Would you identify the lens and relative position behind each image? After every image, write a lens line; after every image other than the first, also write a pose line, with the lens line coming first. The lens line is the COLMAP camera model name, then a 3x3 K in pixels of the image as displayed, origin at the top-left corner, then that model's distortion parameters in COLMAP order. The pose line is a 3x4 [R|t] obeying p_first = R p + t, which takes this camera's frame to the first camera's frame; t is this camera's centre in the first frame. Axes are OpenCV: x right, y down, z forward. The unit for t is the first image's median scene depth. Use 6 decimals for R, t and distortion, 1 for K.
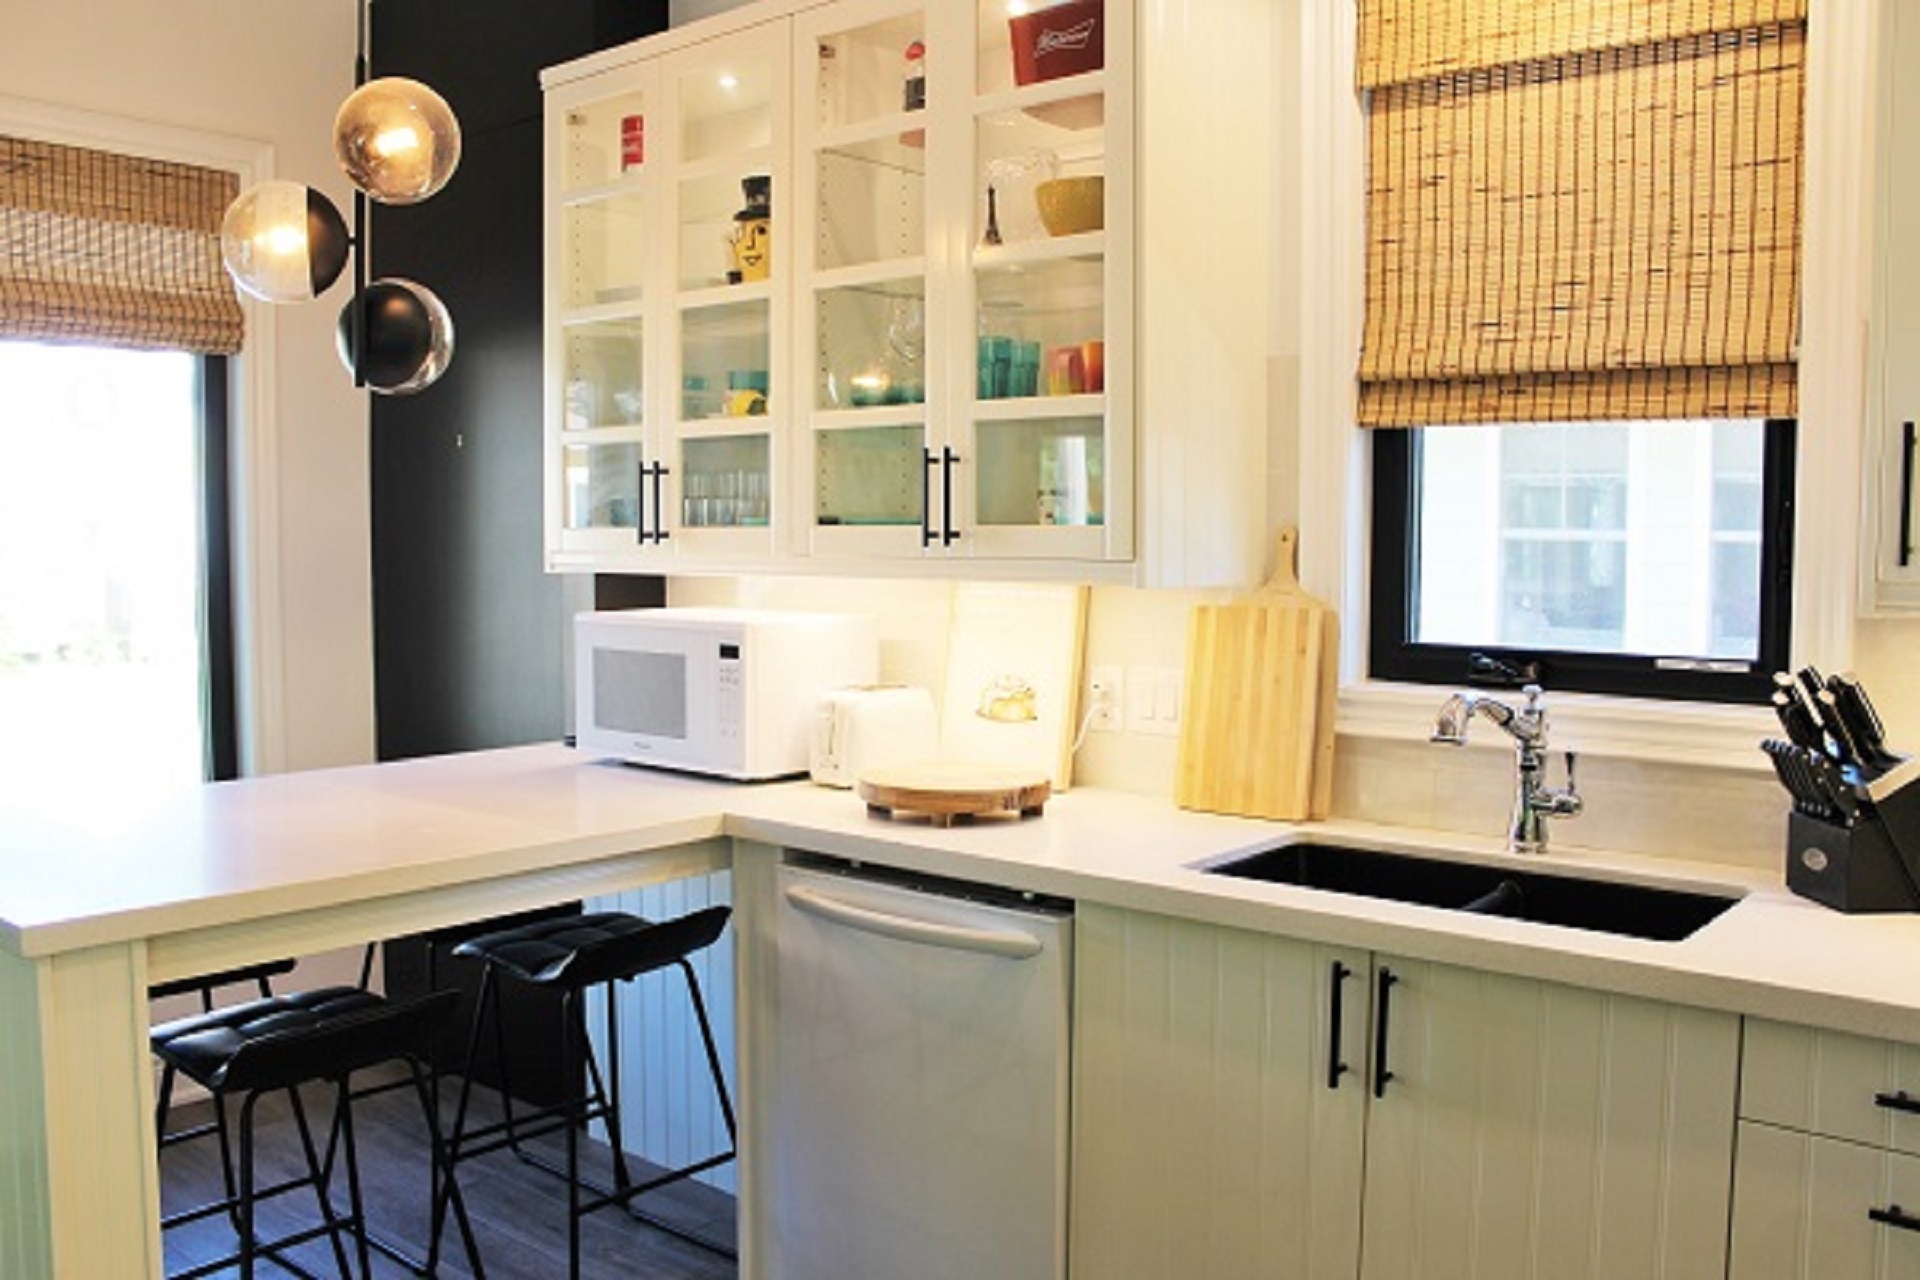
lens RADIAL K [[1655.9, 0, 960.0], [0, 1655.9, 640.0], [0, 0, 1]] dist [-0.167963, 0.182962]
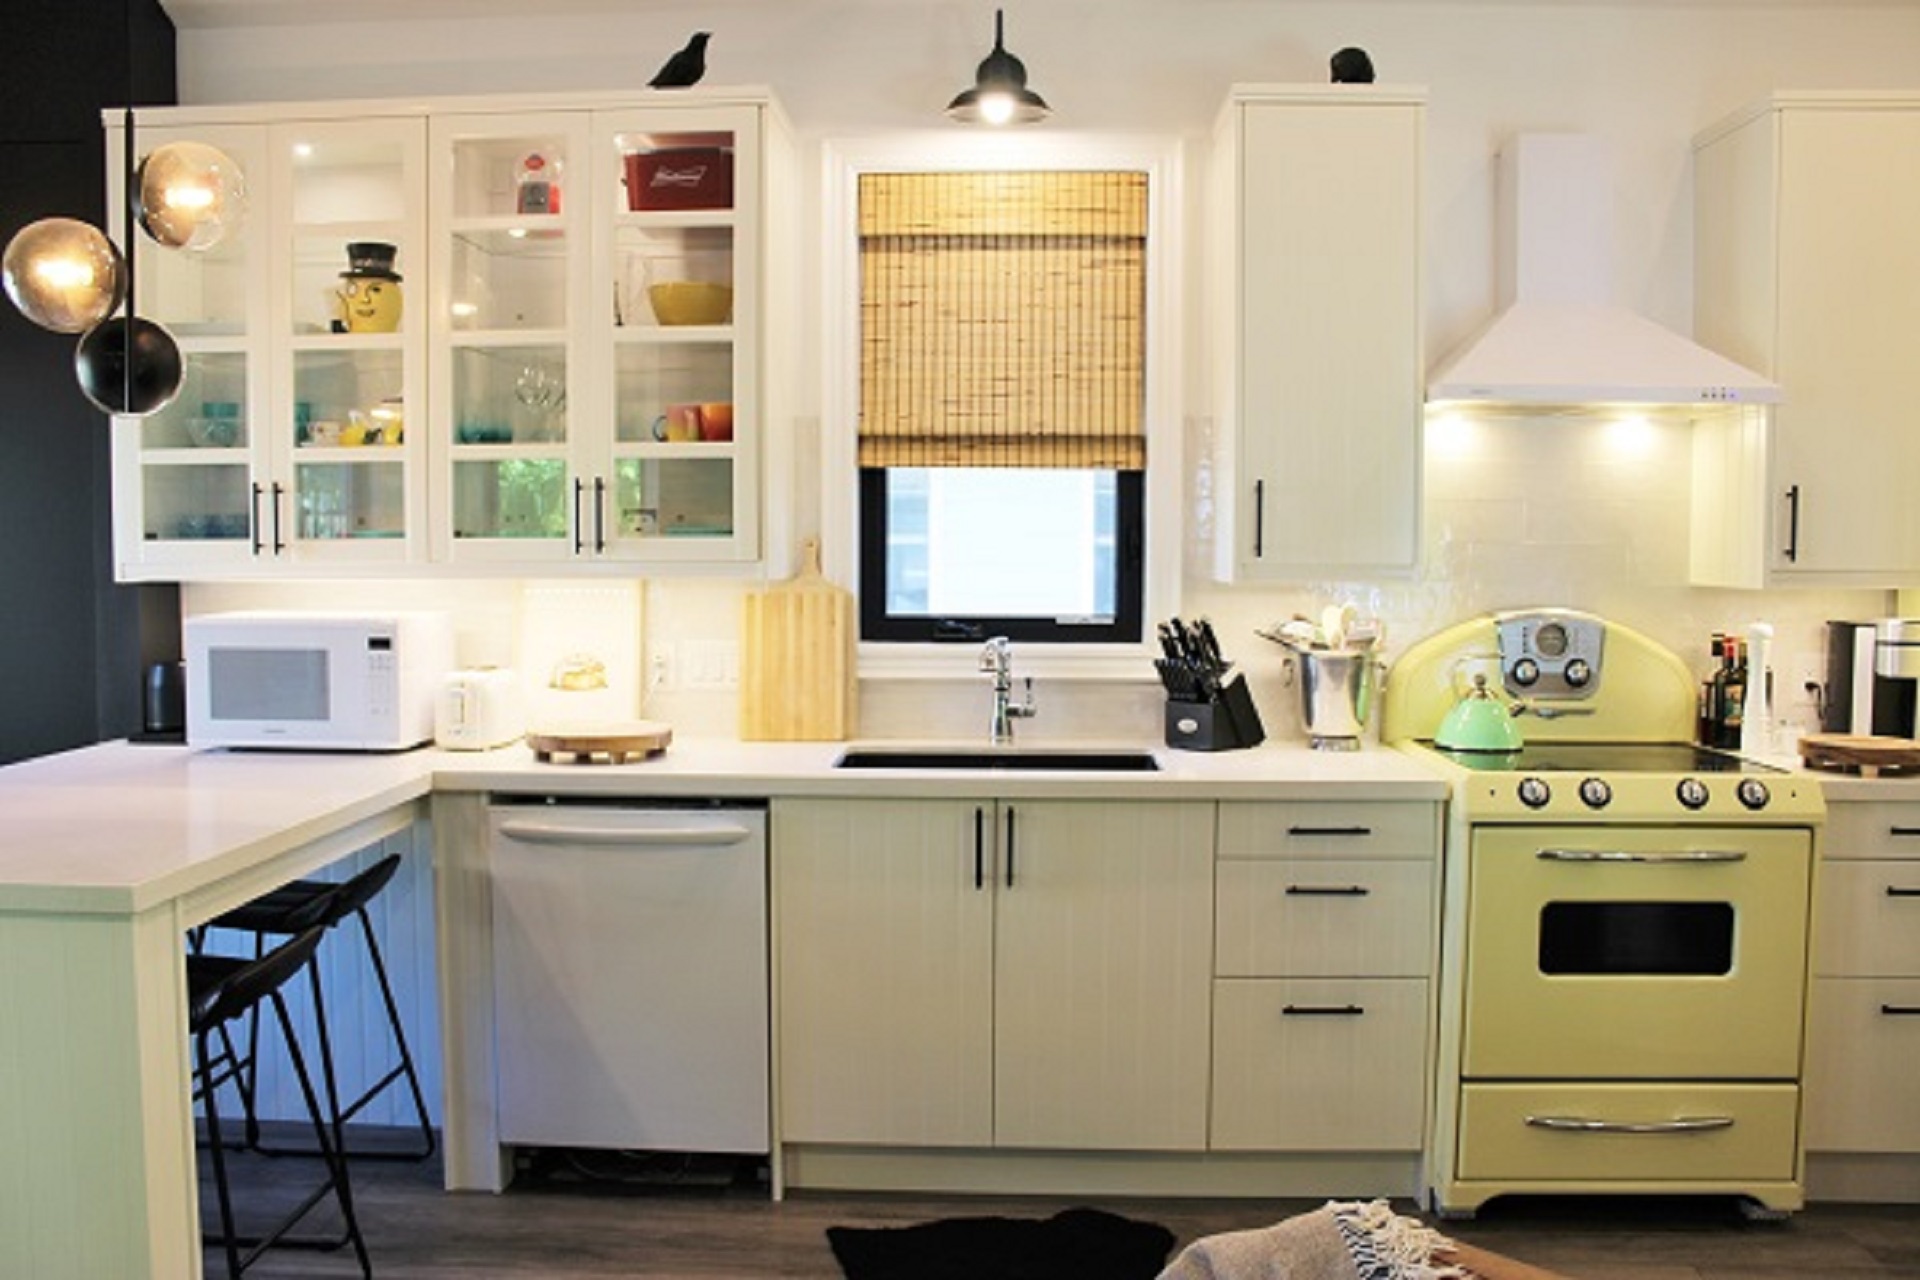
lens RADIAL K [[1615.6, 0, 960.0], [0, 1615.6, 640.0], [0, 0, 1]] dist [-0.143316, 0.000450]
pose [[0.790140, -0.042017, 0.611485, -0.589989], [0.042459, 0.999003, 0.013781, 0.007486], [-0.611454, 0.015074, 0.791136, -0.193831]]
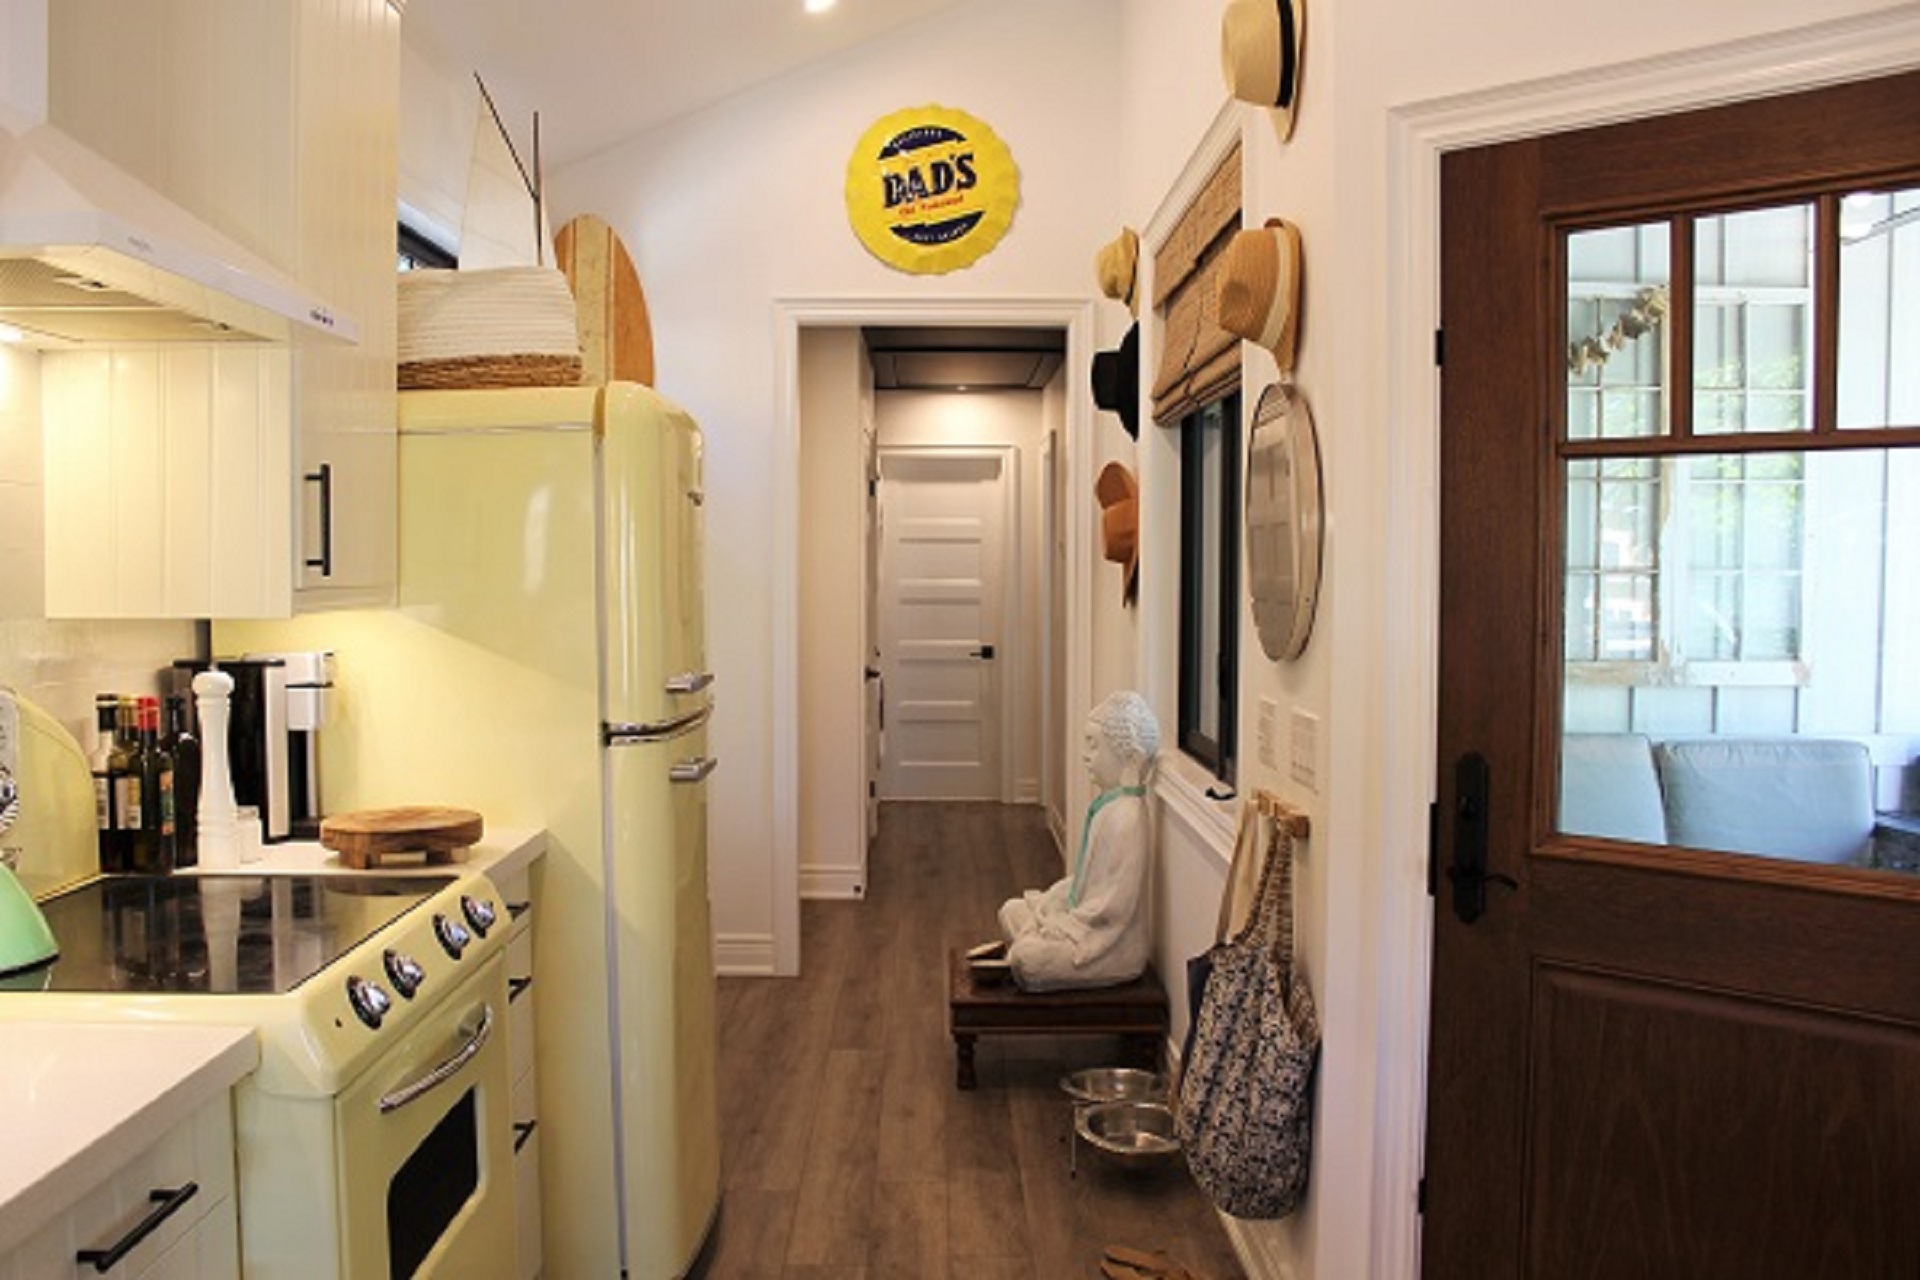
lens RADIAL K [[1655.9, 0, 960.0], [0, 1655.9, 640.0], [0, 0, 1]] dist [-0.167963, 0.182962]
pose [[-0.648288, -0.039651, 0.760362, -0.182354], [0.049058, 0.994393, 0.093682, -0.043399], [-0.759813, 0.098035, -0.642708, 0.731897]]
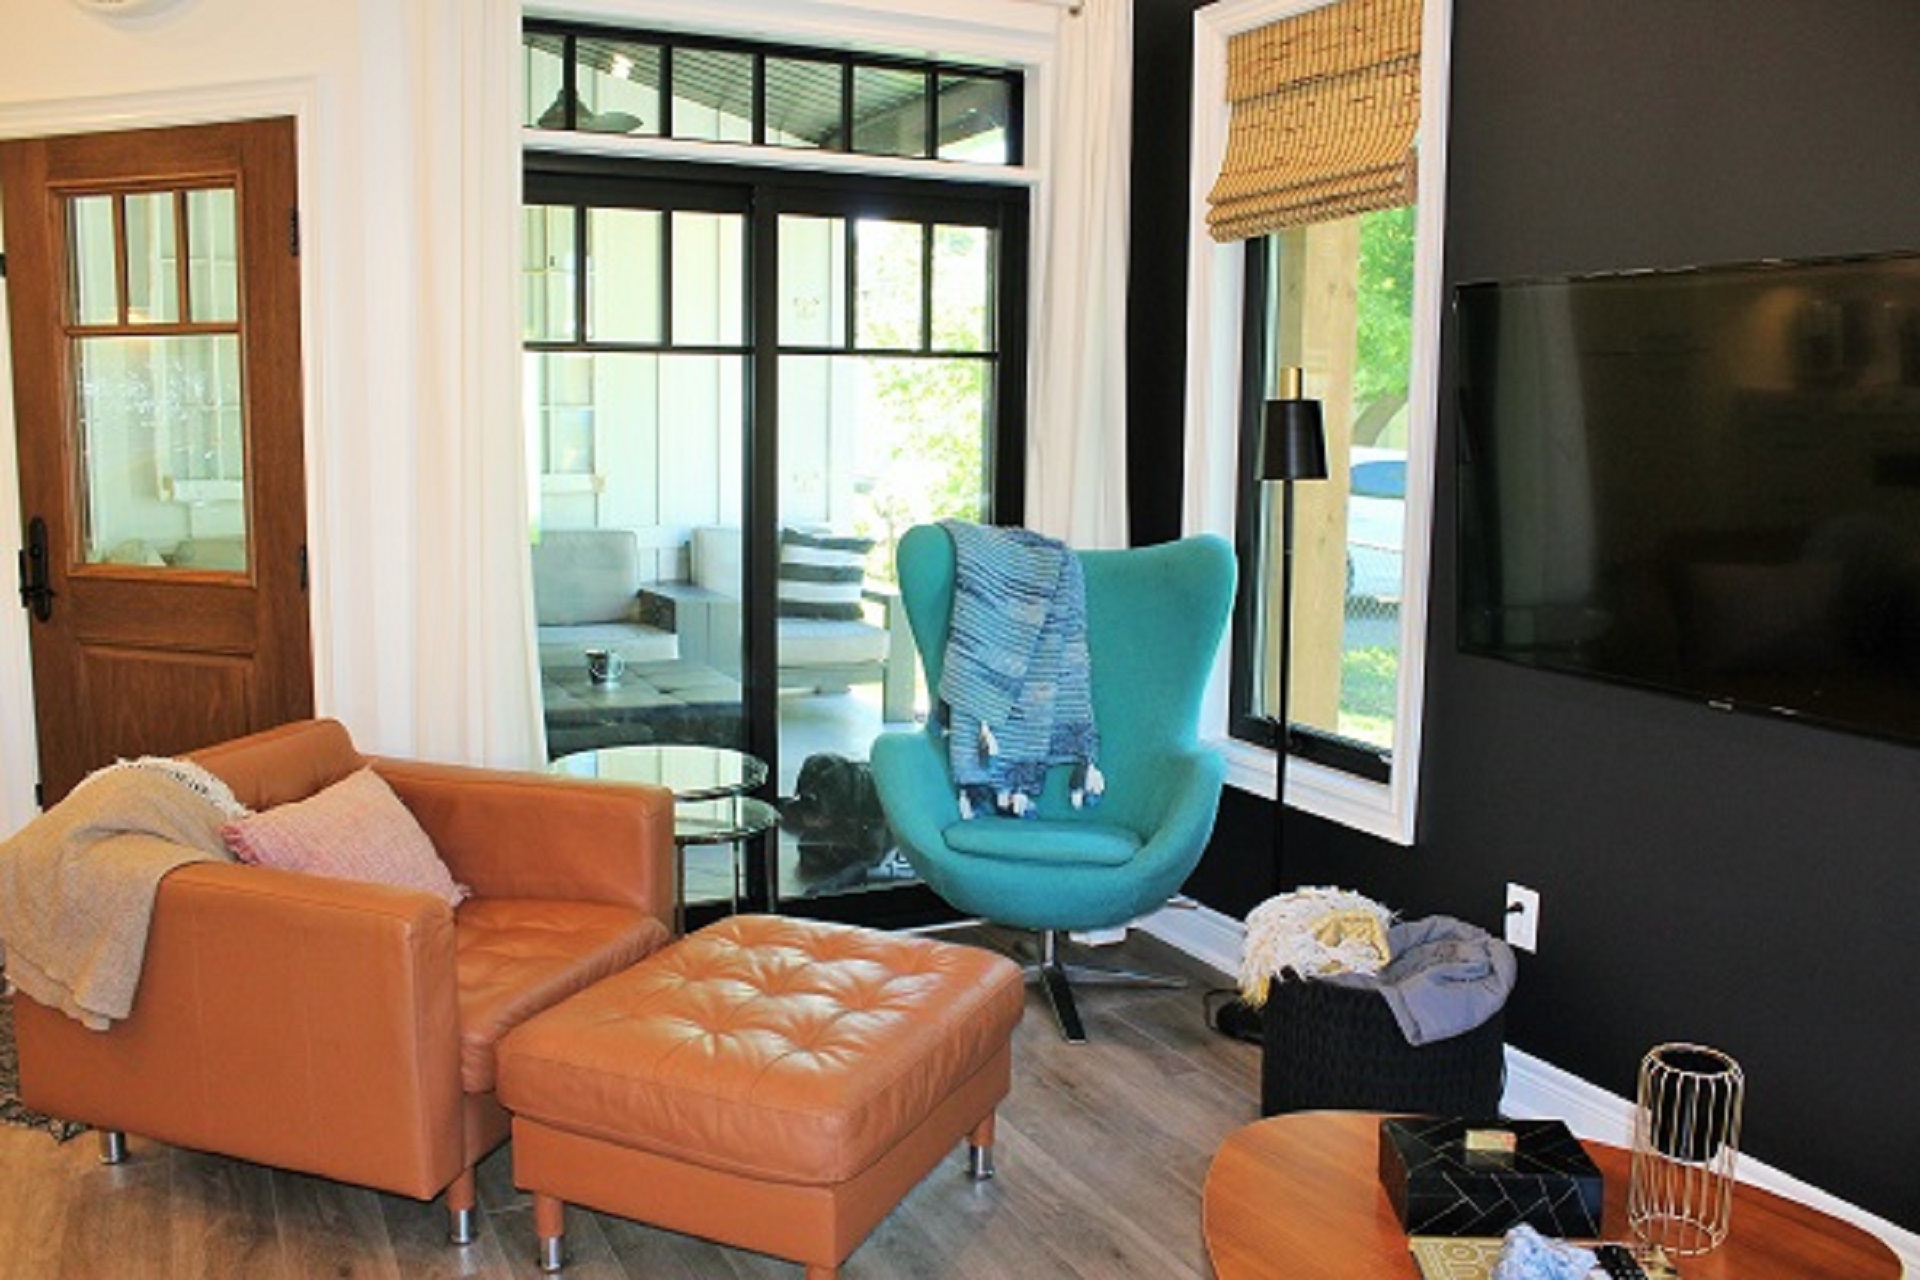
lens RADIAL K [[1607.7, 0, 960.0], [0, 1607.7, 640.0], [0, 0, 1]] dist [-0.154778, 0.163137]
pose [[-0.918491, -0.068411, 0.389479, -1.038921], [0.015092, 0.978140, 0.207399, -0.053741], [-0.395154, 0.196372, -0.897380, 0.901530]]
